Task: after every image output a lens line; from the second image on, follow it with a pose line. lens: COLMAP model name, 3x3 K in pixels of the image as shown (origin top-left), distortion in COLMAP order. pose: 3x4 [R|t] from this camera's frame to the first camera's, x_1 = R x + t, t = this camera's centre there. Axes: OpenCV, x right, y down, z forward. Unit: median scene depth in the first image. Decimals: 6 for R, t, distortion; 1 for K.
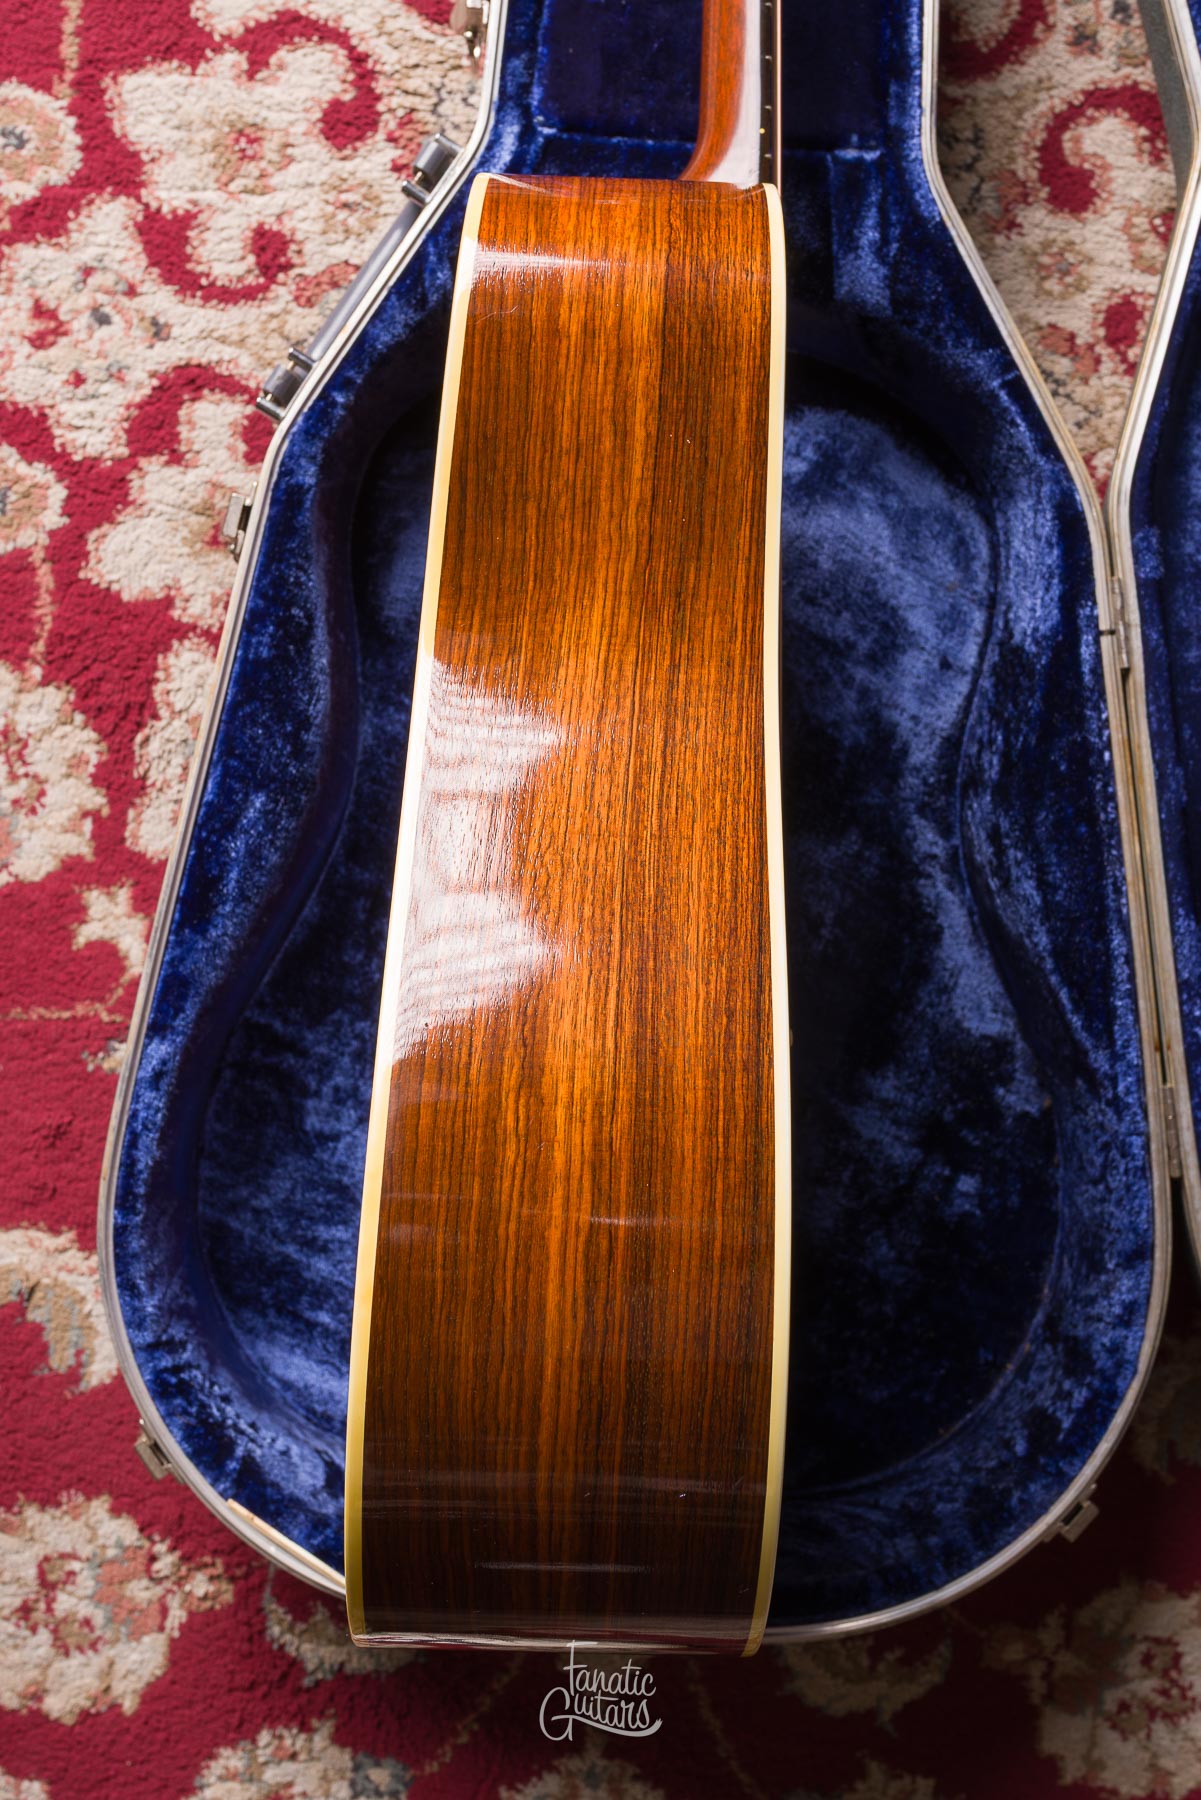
lens RADIAL K [[2117.7, 0, 607.4], [0, 2117.7, 865.2], [0, 0, 1]] dist [0.003469, 0.002167]
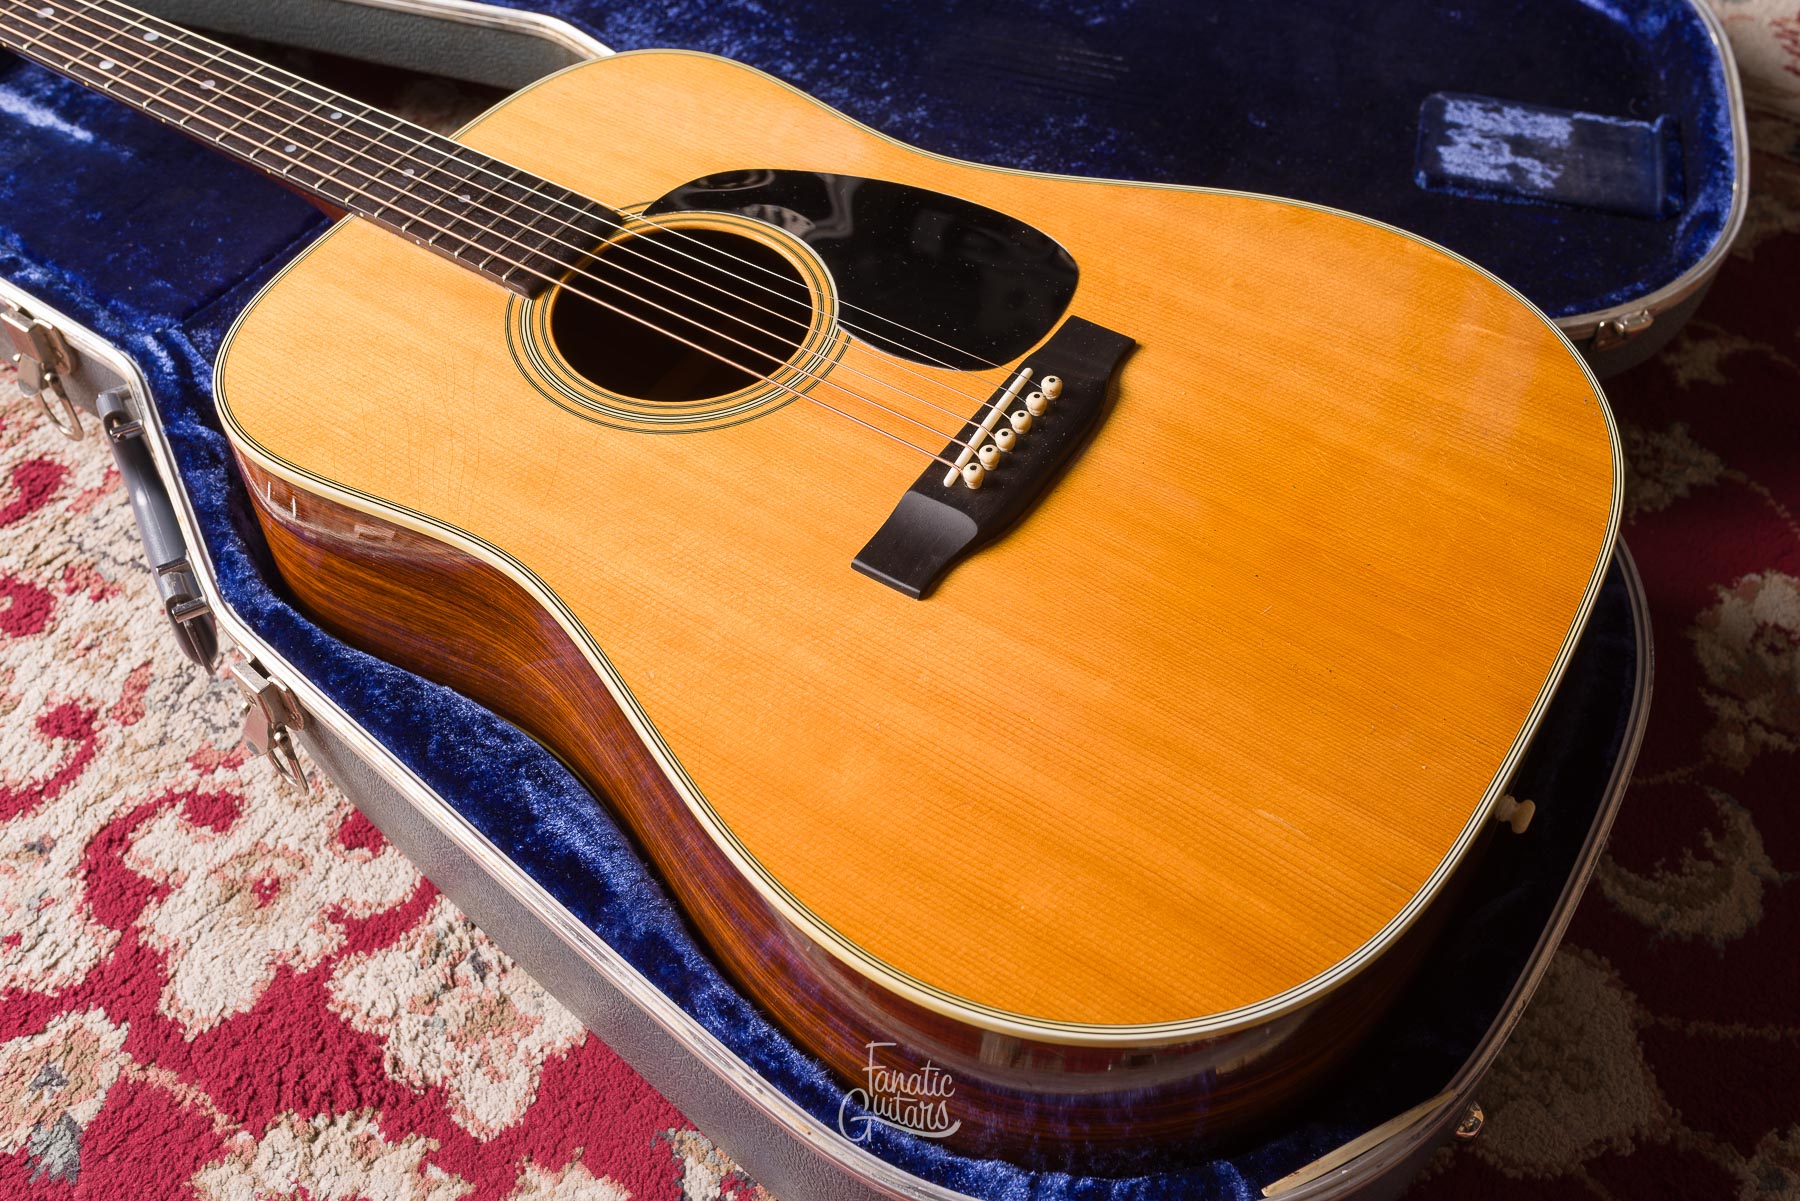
lens RADIAL K [[1861.3, 0, 961.7], [0, 1861.3, 558.3], [0, 0, 1]] dist [0.002623, -0.000391]
pose [[0.466455, -0.676725, 0.569616, -0.396029], [0.884285, 0.372369, -0.281748, 0.268814], [-0.021441, 0.635125, 0.772111, 0.305128]]
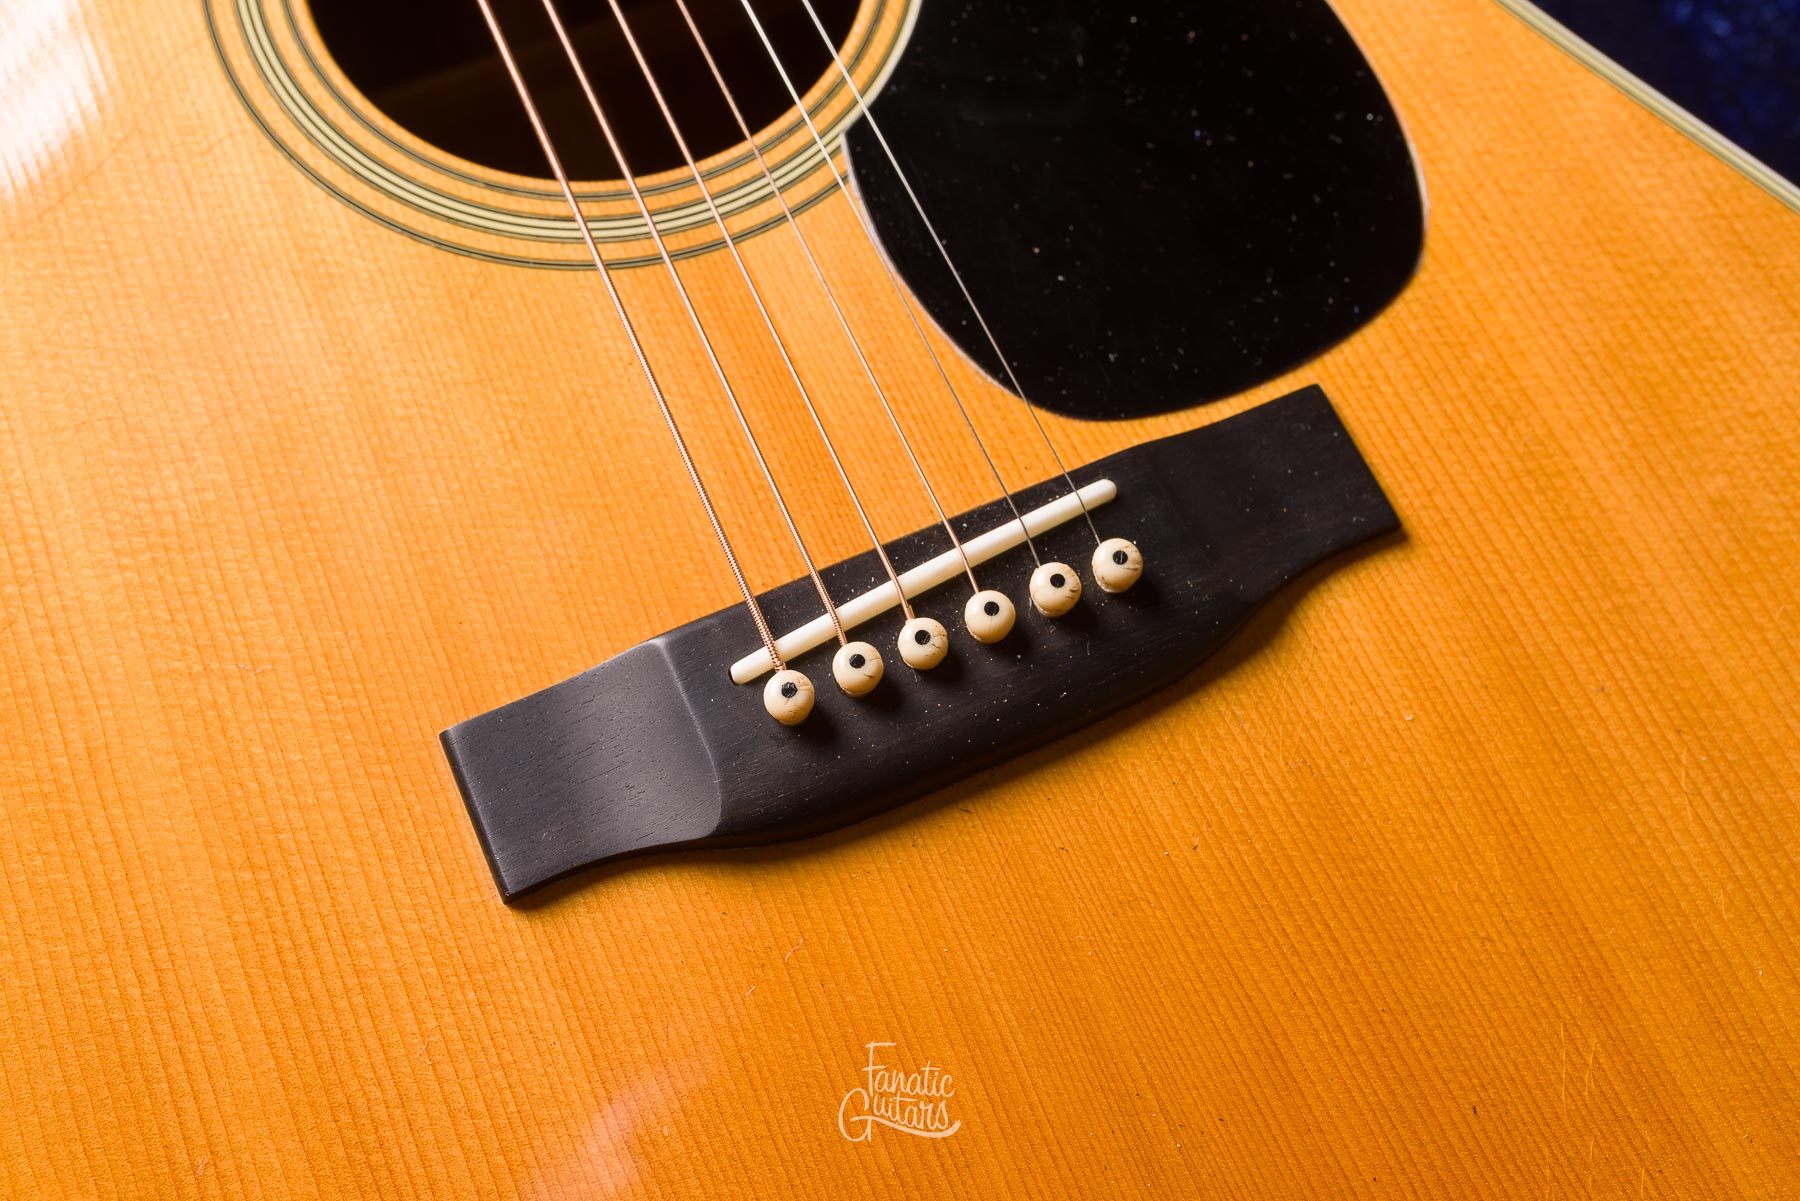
lens RADIAL K [[1815.2, 0, 901.1], [0, 1815.2, 598.7], [0, 0, 1]] dist [0.005388, -0.006316]
pose [[0.876955, -0.441244, 0.190404, -0.036195], [0.477989, 0.841883, -0.250516, 0.141196], [-0.049759, 0.310703, 0.949204, 0.530364]]
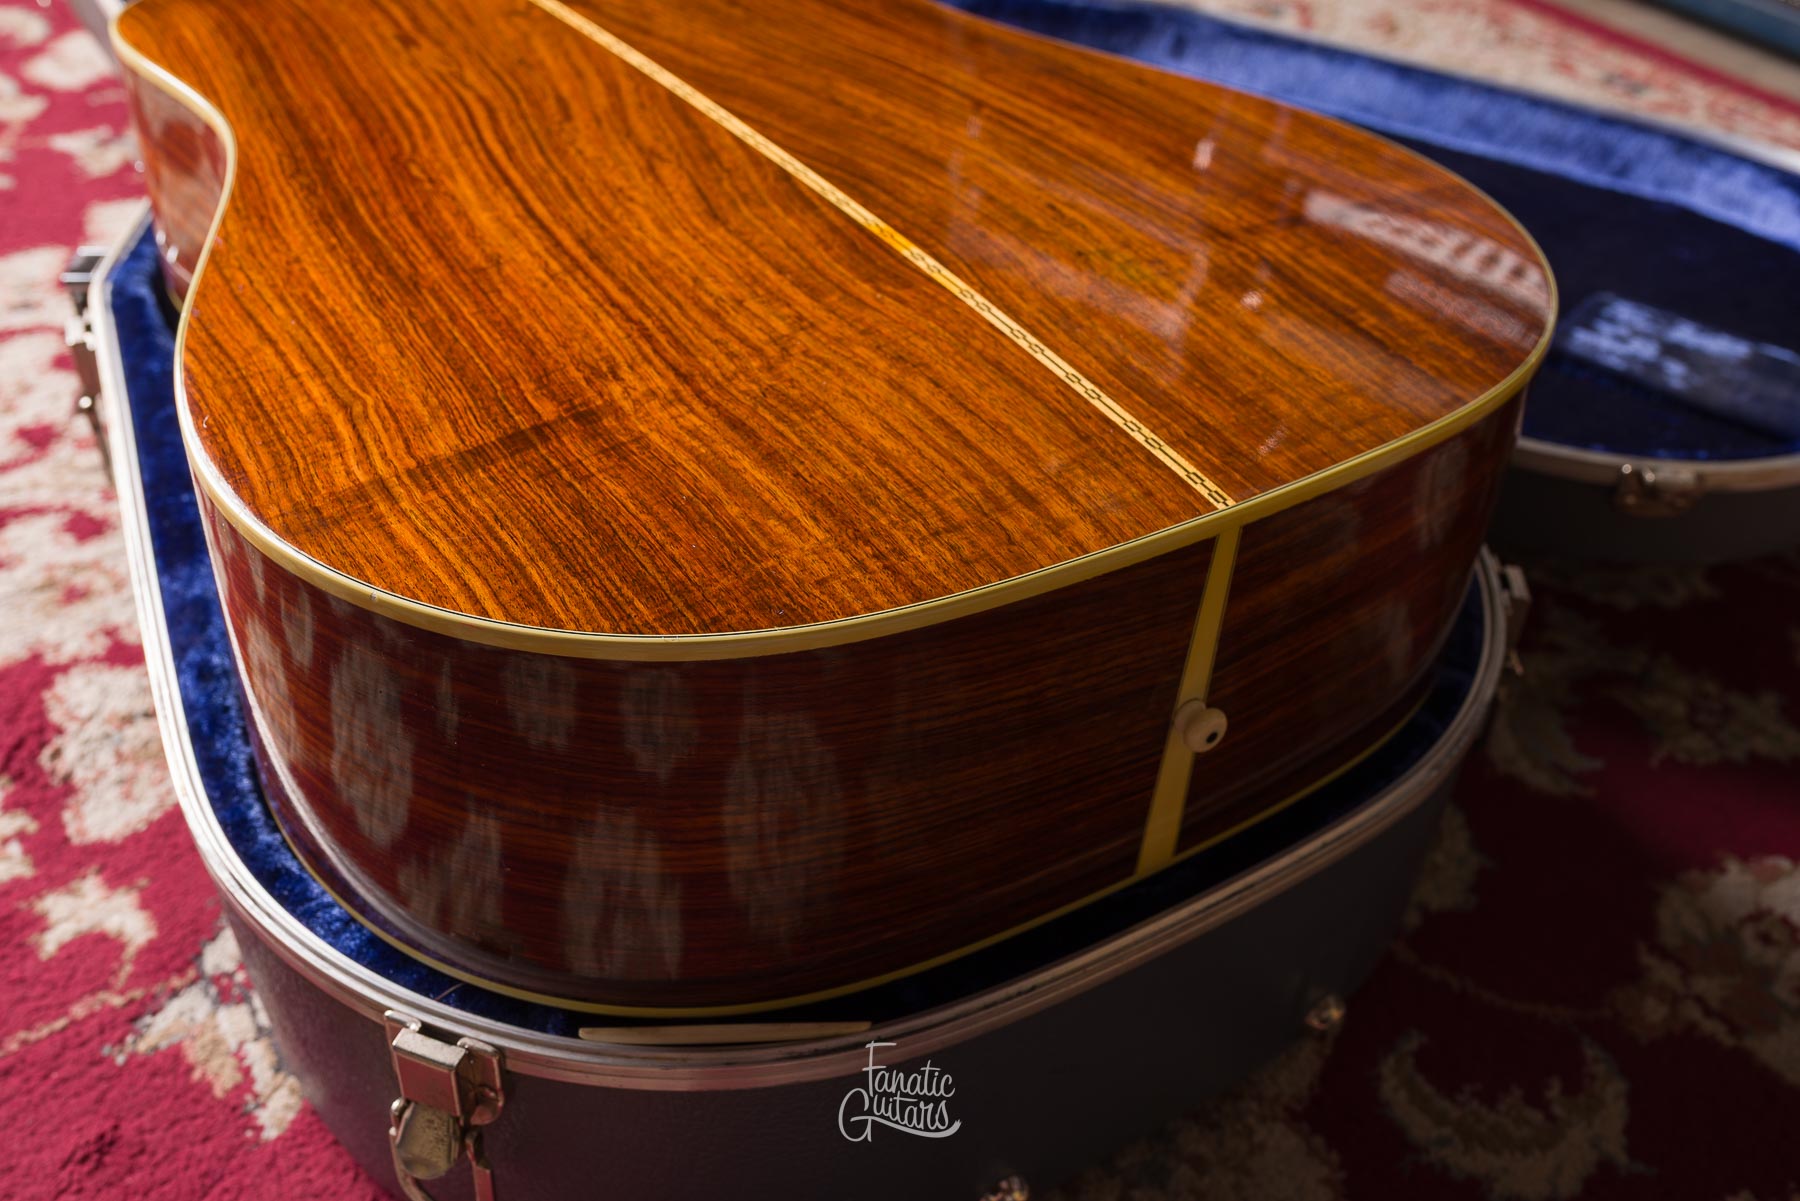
lens RADIAL K [[1785.2, 0, 900.3], [0, 1785.2, 598.4], [0, 0, 1]] dist [0.005179, 0.004846]
pose [[0.802788, -0.349613, 0.483013, -0.268654], [0.595266, 0.516778, -0.615304, 0.525483], [-0.034492, 0.781480, 0.622976, 0.512646]]
